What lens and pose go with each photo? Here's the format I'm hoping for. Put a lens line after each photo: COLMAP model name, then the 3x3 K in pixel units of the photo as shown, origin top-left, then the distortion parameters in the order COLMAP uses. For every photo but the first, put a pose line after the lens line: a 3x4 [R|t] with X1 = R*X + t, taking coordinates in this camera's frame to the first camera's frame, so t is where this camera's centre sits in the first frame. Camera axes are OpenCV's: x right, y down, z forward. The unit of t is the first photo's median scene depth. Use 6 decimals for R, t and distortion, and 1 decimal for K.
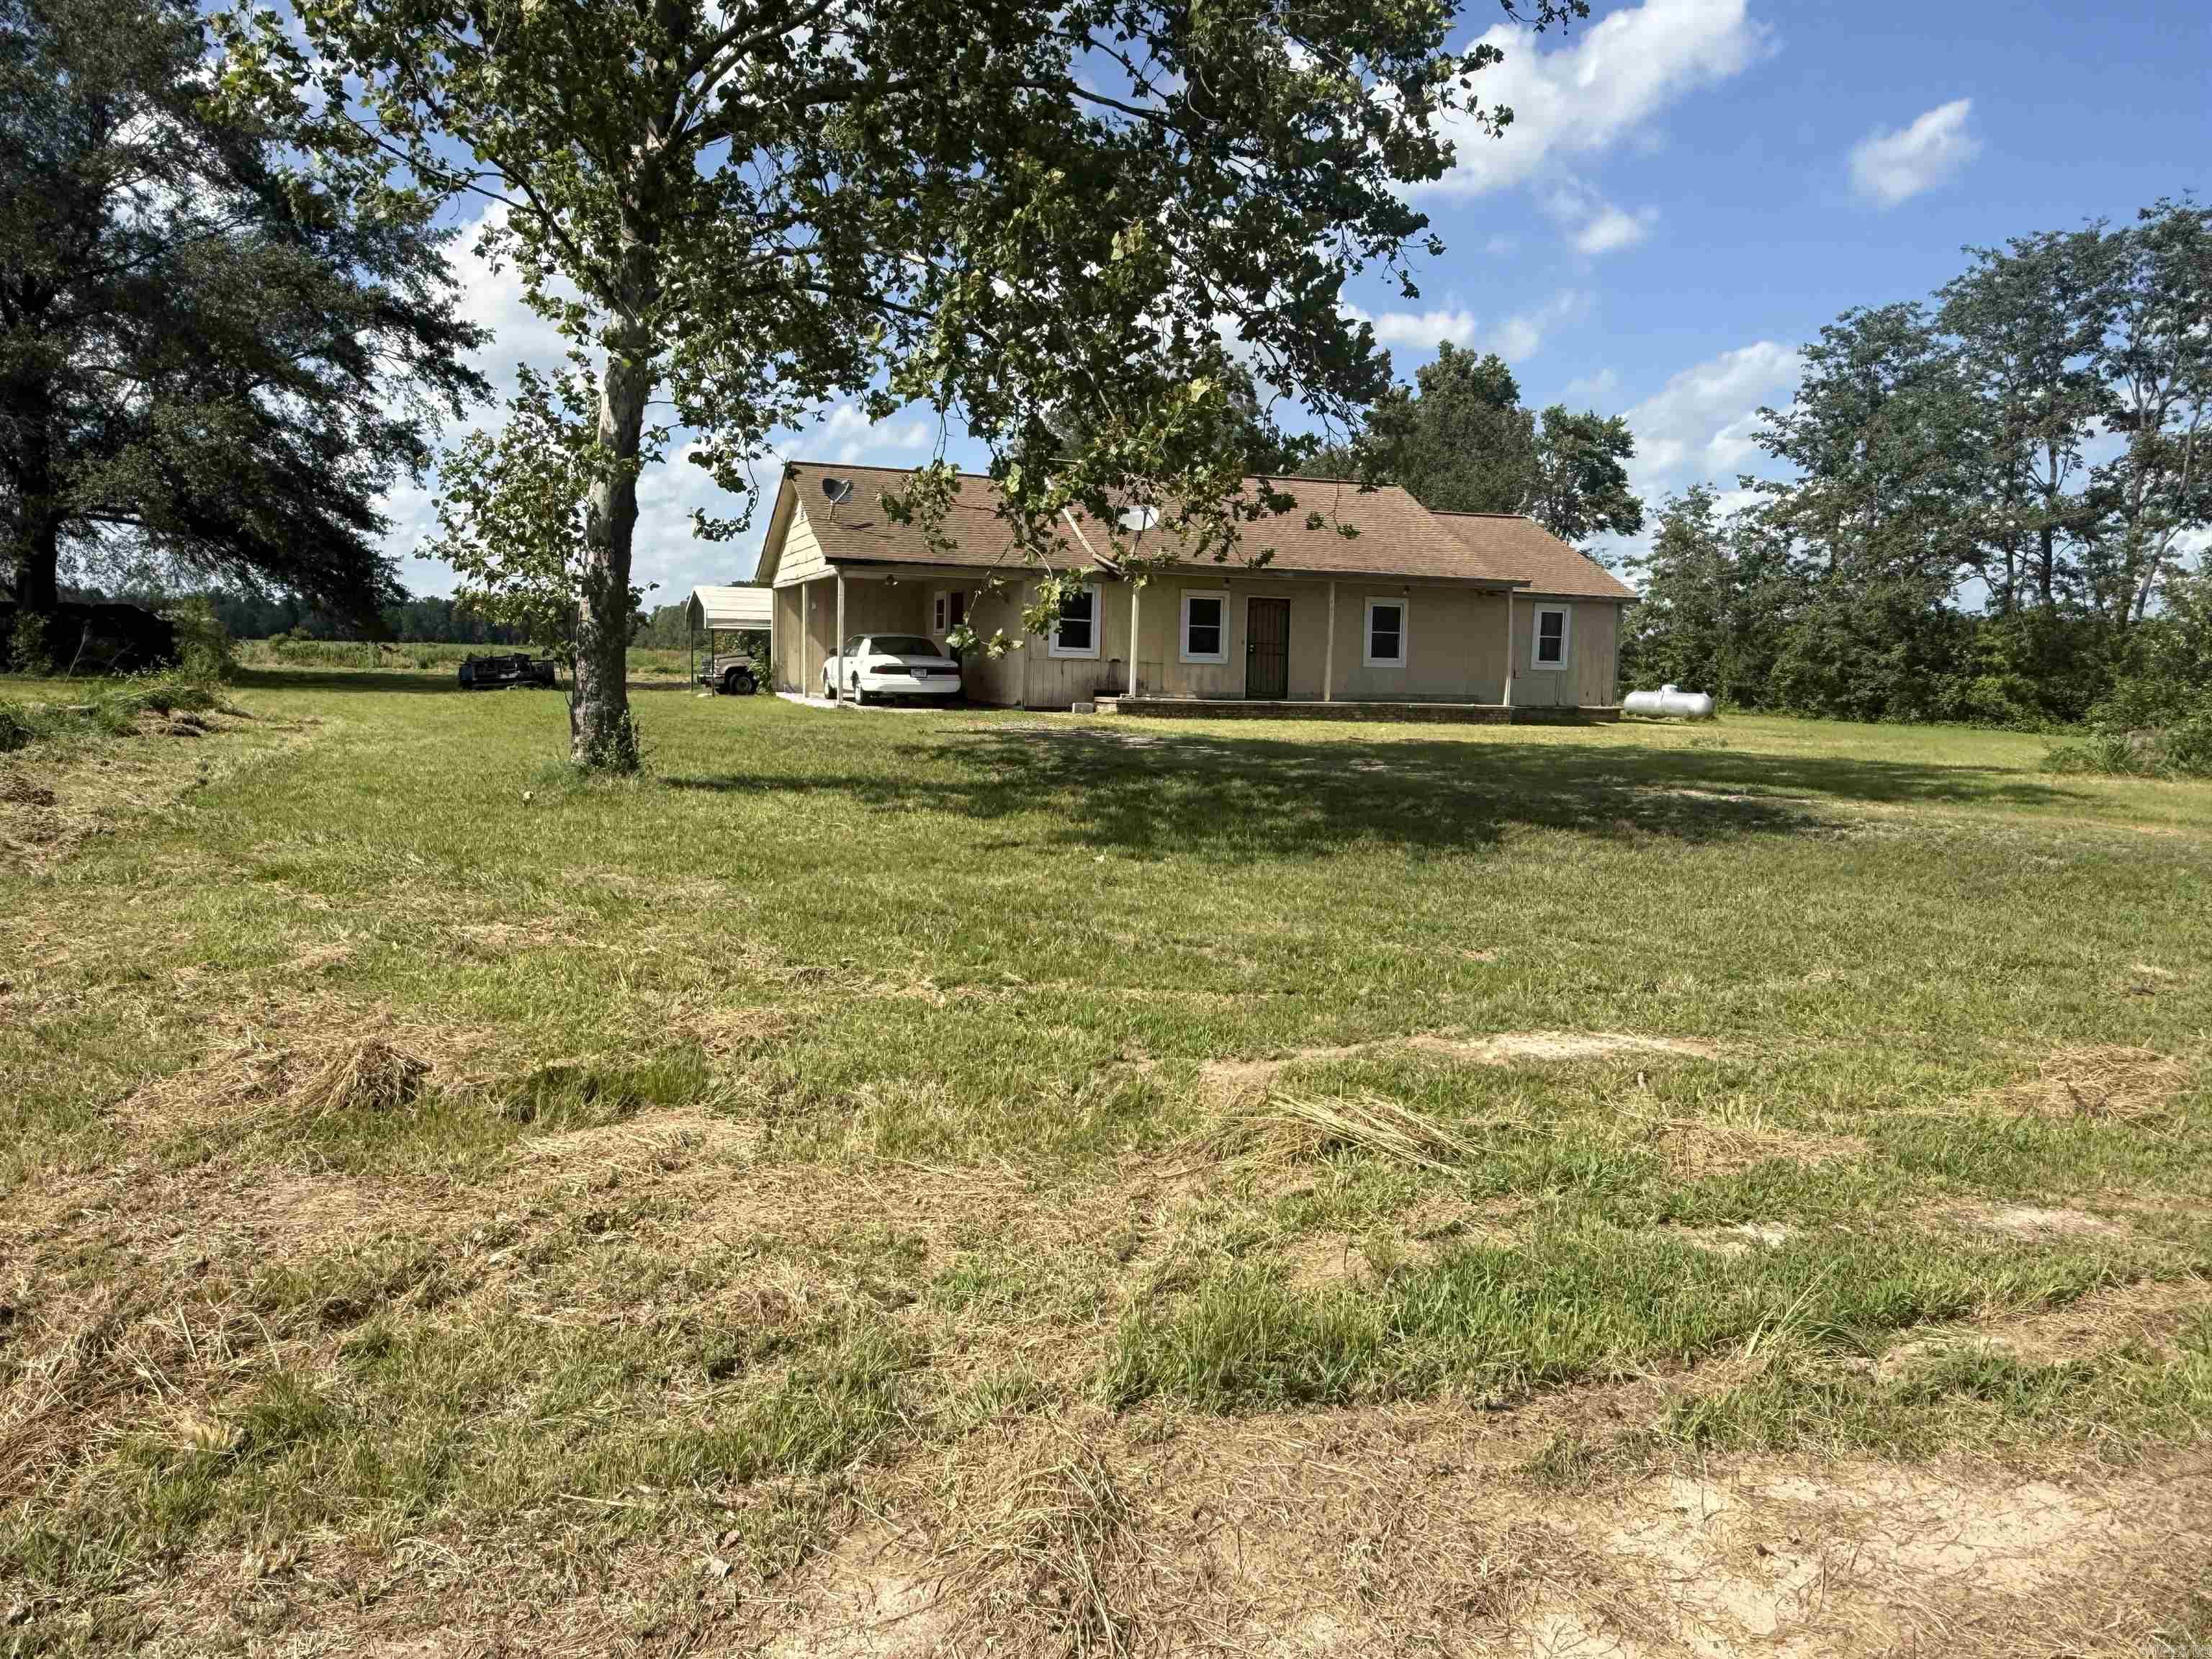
lens RADIAL K [[1497.8, 0, 1097.1], [0, 1497.8, 836.6], [0, 0, 1]] dist [-0.005572, 0.003662]
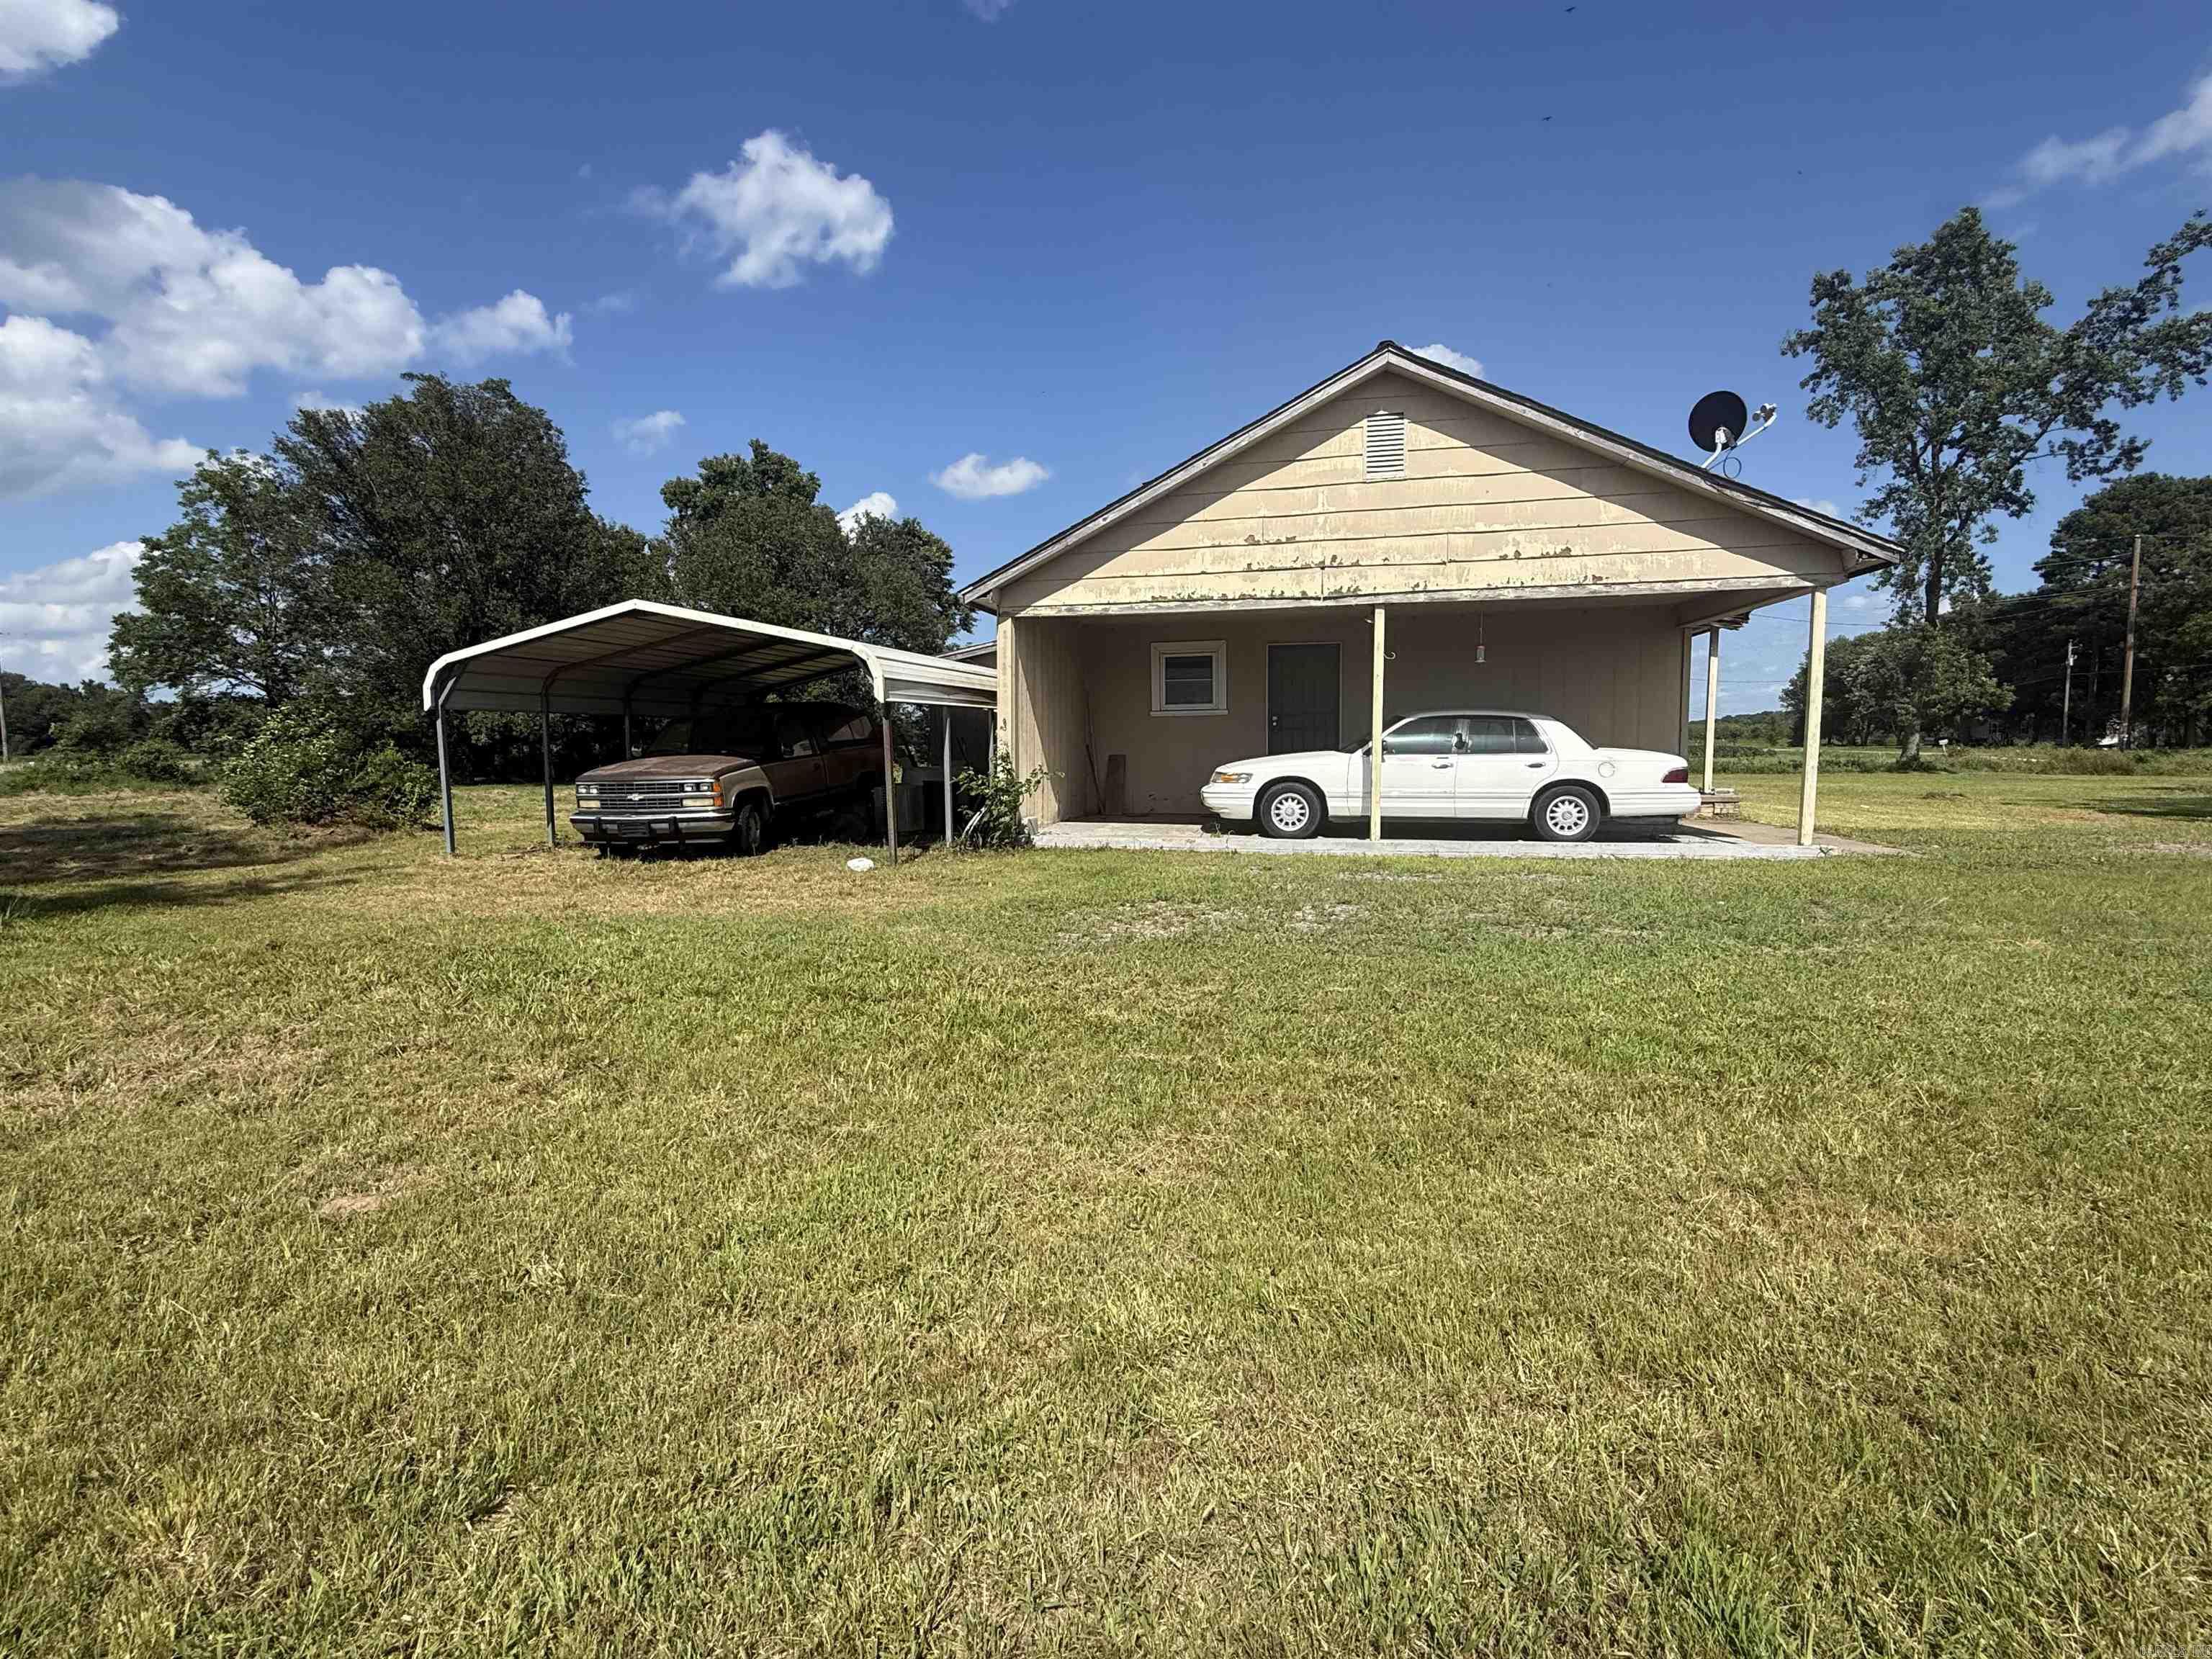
lens RADIAL K [[960.6, 0, 1108.2], [0, 960.6, 815.2], [0, 0, 1]] dist [-0.000330, -0.000361]
pose [[0.540256, -0.095058, 0.836115, -0.399234], [0.120091, 0.992139, 0.035200, -0.097298], [-0.832888, 0.081393, 0.547424, 0.713403]]
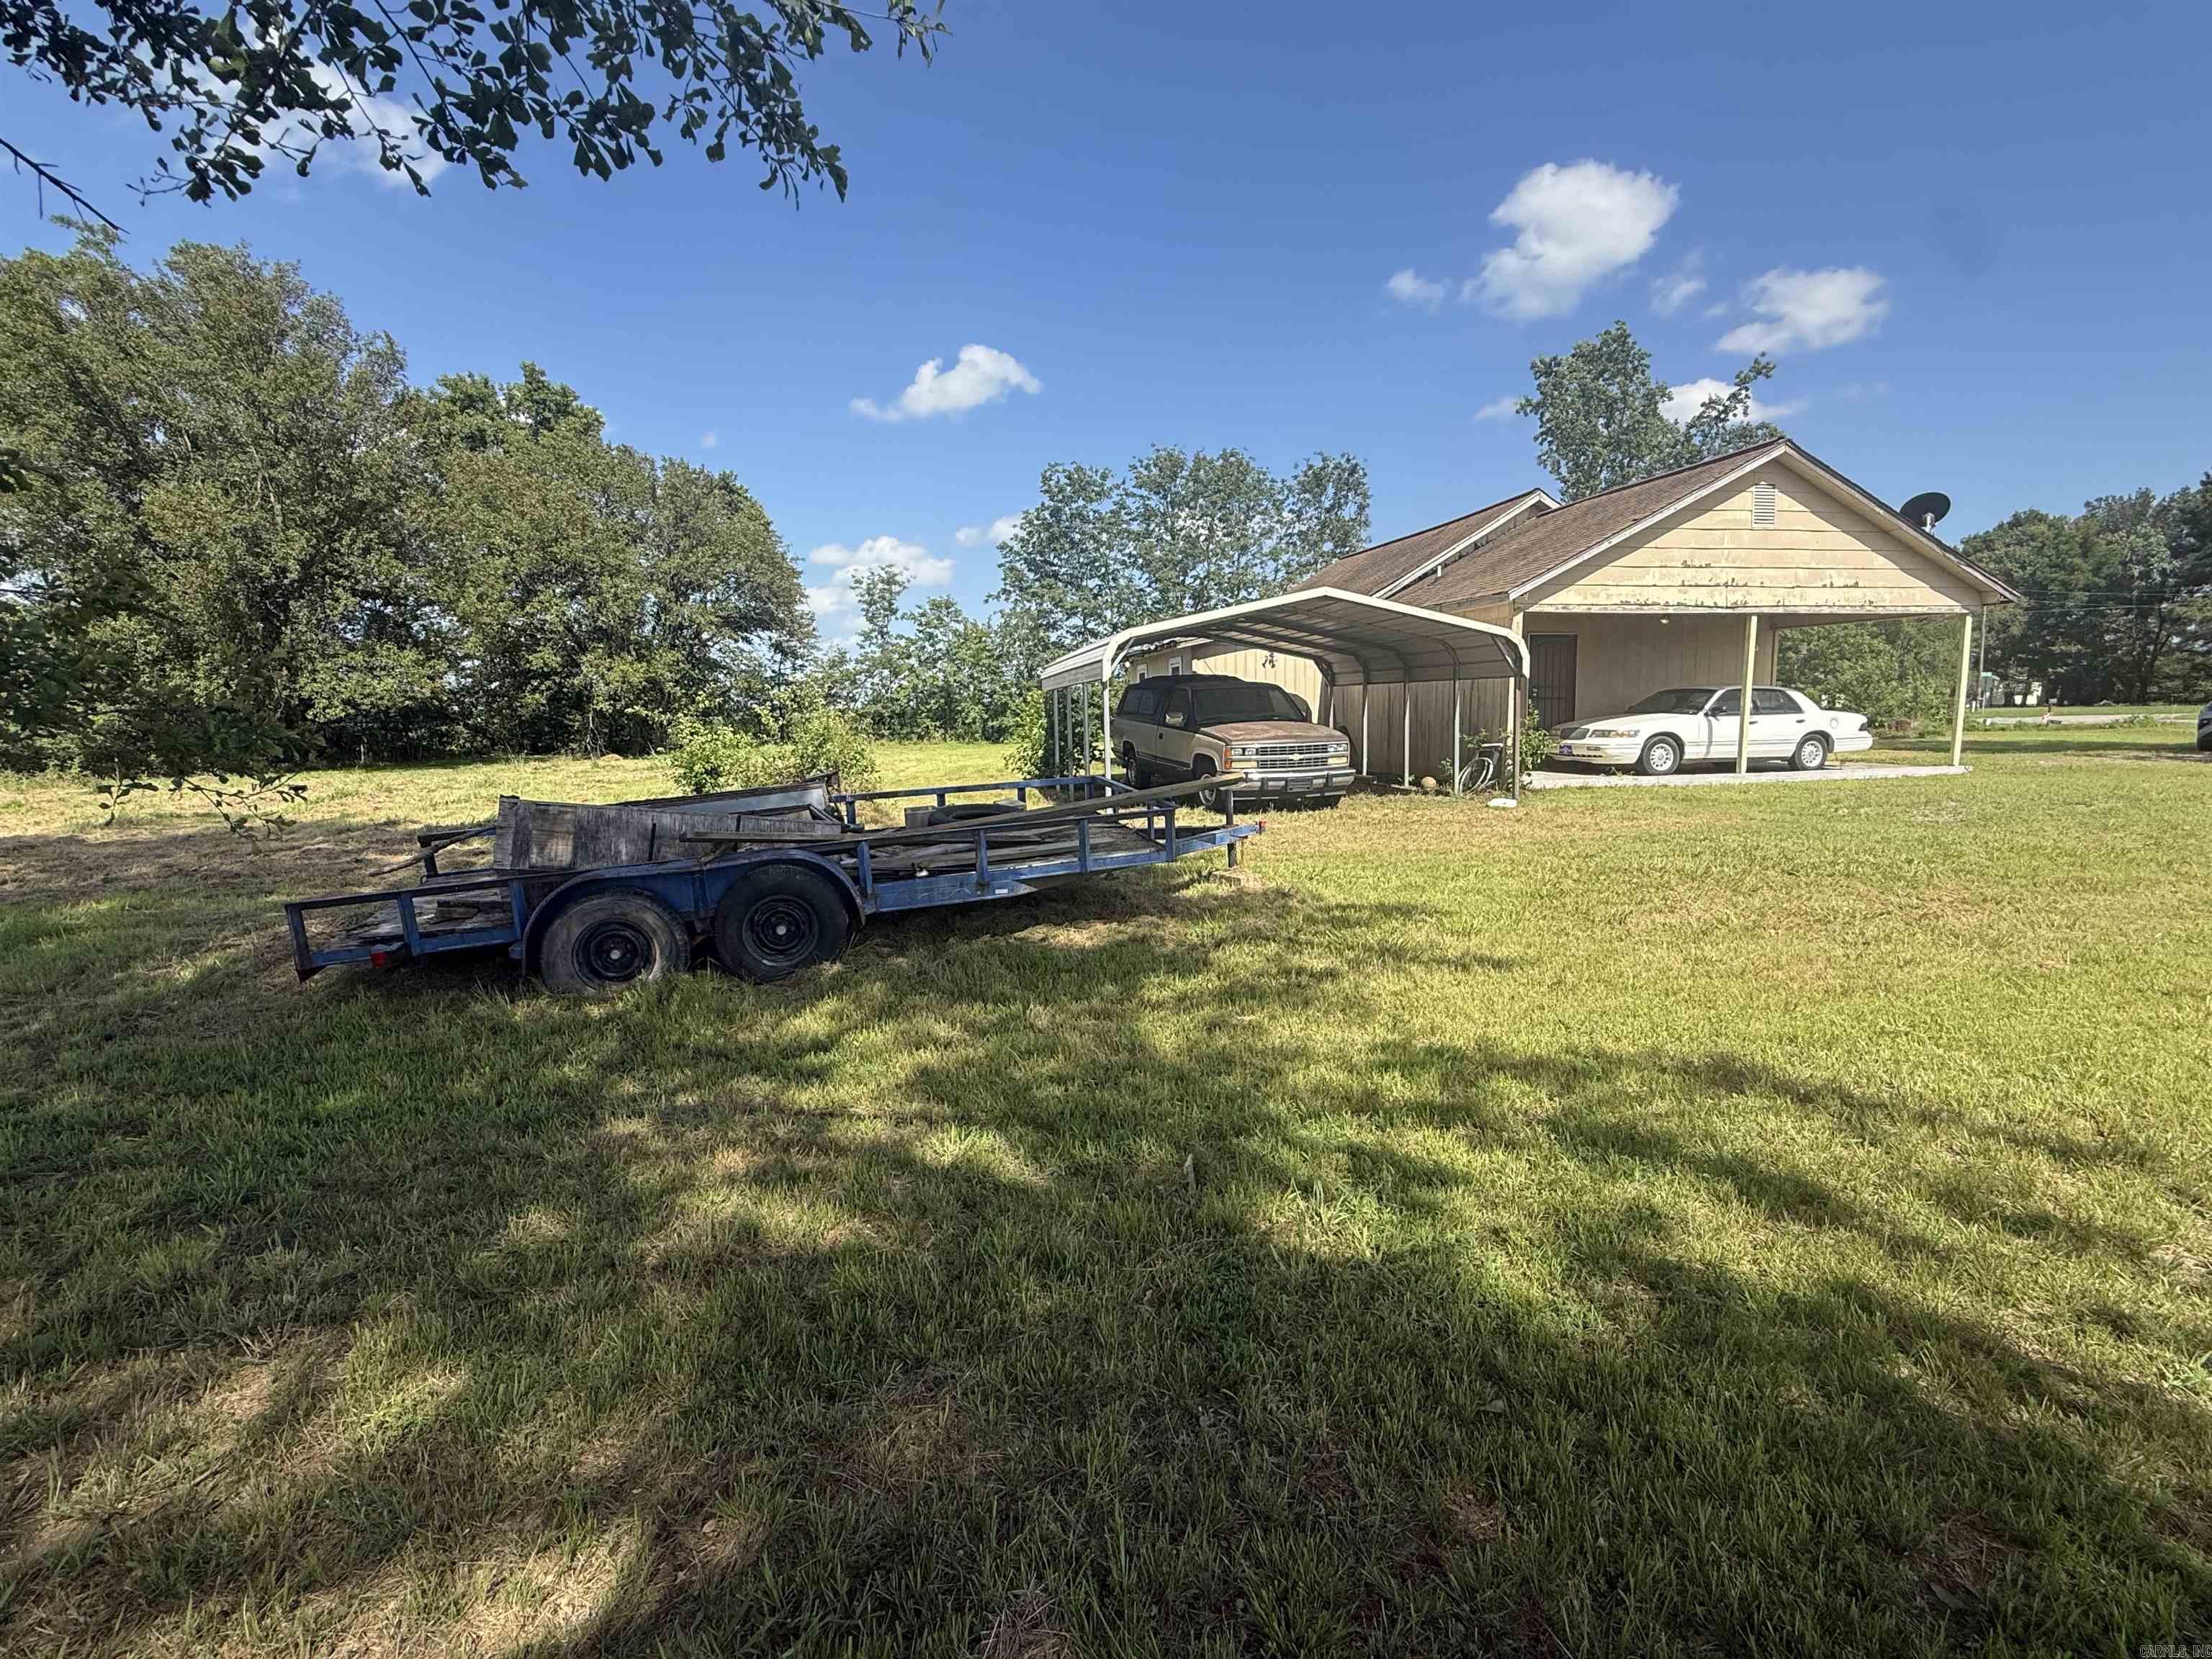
lens RADIAL K [[957.8, 0, 1103.7], [0, 957.8, 819.5], [0, 0, 1]] dist [-0.000638, -0.000051]
pose [[0.169105, -0.138668, 0.975794, -0.553953], [0.134582, 0.984028, 0.116515, -0.131758], [-0.976366, 0.111621, 0.185067, 0.963156]]
